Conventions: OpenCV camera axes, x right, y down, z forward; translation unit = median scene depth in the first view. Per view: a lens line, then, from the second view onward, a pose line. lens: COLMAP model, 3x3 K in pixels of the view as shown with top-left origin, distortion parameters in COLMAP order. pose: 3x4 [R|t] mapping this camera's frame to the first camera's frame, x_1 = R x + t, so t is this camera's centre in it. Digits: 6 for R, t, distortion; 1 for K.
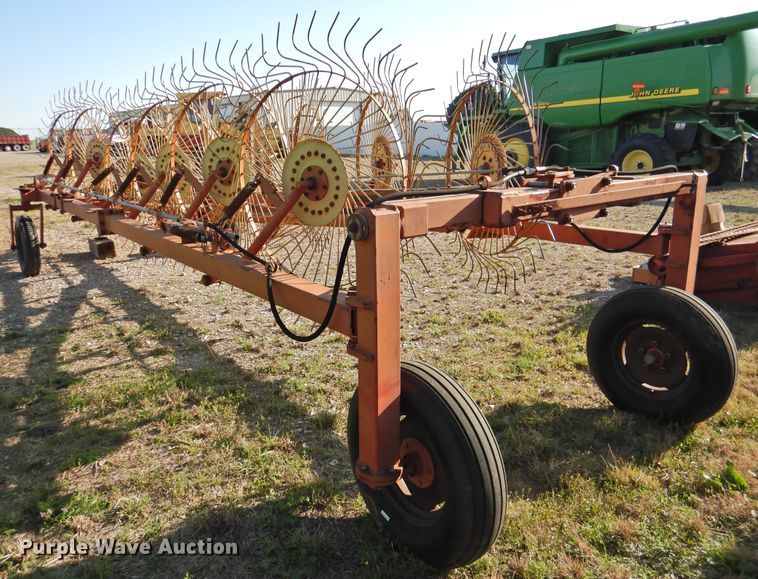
lens RADIAL K [[601.8, 0, 365.7], [0, 601.8, 295.8], [0, 0, 1]] dist [0.004616, 0.004874]
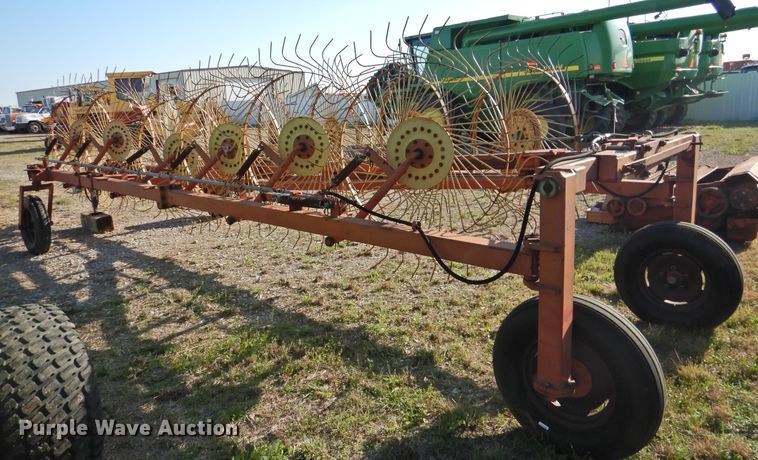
lens RADIAL K [[543.7, 0, 381.6], [0, 543.7, 208.1], [0, 0, 1]] dist [0.009934, 0.003157]
pose [[0.981930, -0.057822, 0.180197, -0.268059], [0.071378, 0.995013, -0.069670, -0.007772], [-0.175270, 0.081273, 0.981160, -0.024616]]
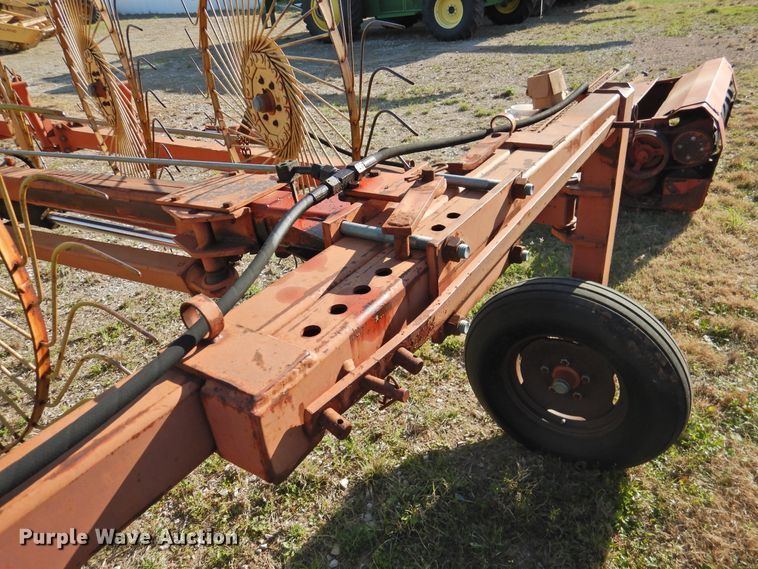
lens RADIAL K [[545.7, 0, 377.3], [0, 545.7, 289.7], [0, 0, 1]] dist [0.020359, -0.002547]
pose [[0.948143, -0.208651, 0.239768, 0.128843], [0.142849, 0.953617, 0.264969, -0.153296], [-0.283933, -0.216978, 0.933971, 0.424274]]
